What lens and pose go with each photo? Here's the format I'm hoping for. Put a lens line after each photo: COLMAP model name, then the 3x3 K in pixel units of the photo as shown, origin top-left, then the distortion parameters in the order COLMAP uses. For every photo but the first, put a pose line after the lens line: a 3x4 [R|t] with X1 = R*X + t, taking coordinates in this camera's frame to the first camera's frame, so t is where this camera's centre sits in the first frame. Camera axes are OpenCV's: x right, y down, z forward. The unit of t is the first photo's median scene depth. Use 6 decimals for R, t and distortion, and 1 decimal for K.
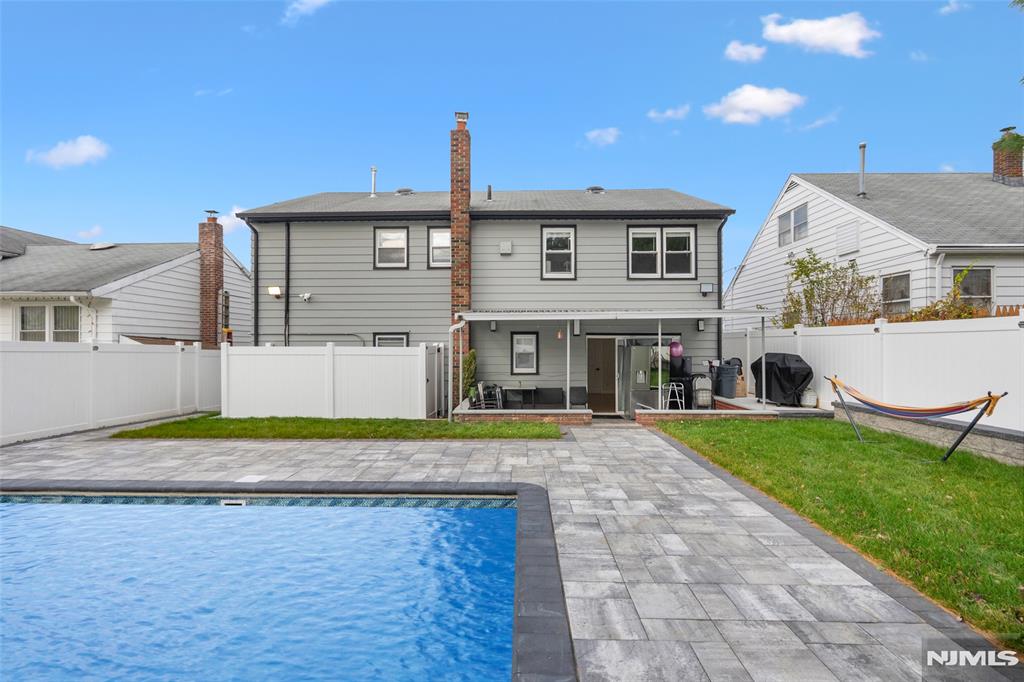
lens RADIAL K [[476.3, 0, 509.4], [0, 476.3, 343.5], [0, 0, 1]] dist [-0.008603, 0.001859]
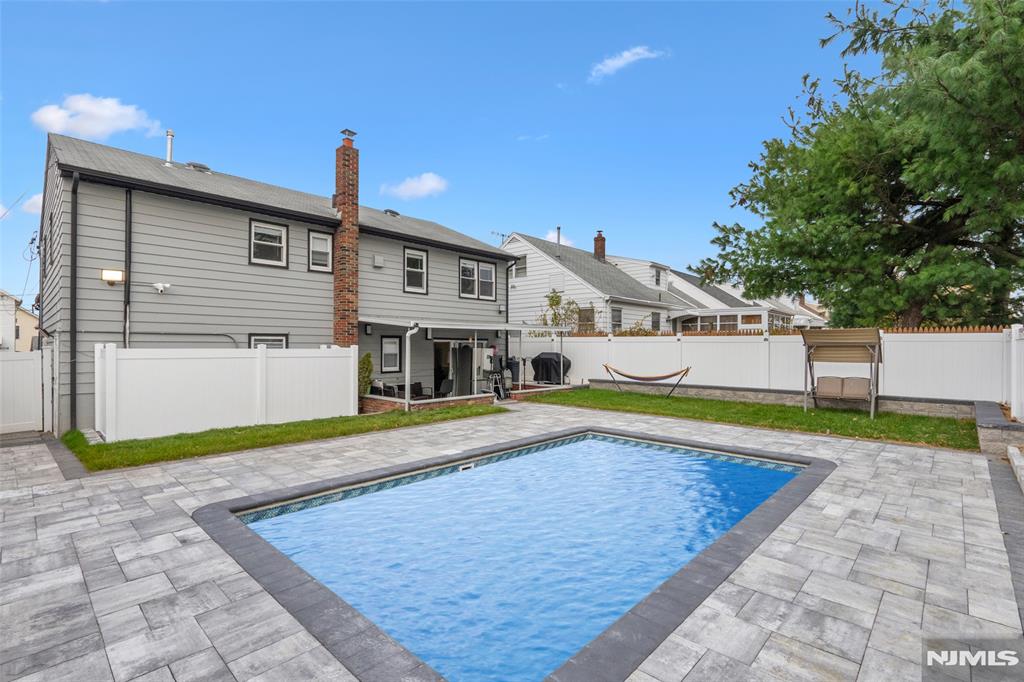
lens RADIAL K [[476.3, 0, 510.7], [0, 476.3, 343.8], [0, 0, 1]] dist [-0.008603, 0.001859]
pose [[0.666271, 0.007690, 0.745670, -0.637450], [-0.005253, 0.999970, -0.005619, 0.000095], [-0.745691, -0.000174, 0.666292, 0.012440]]
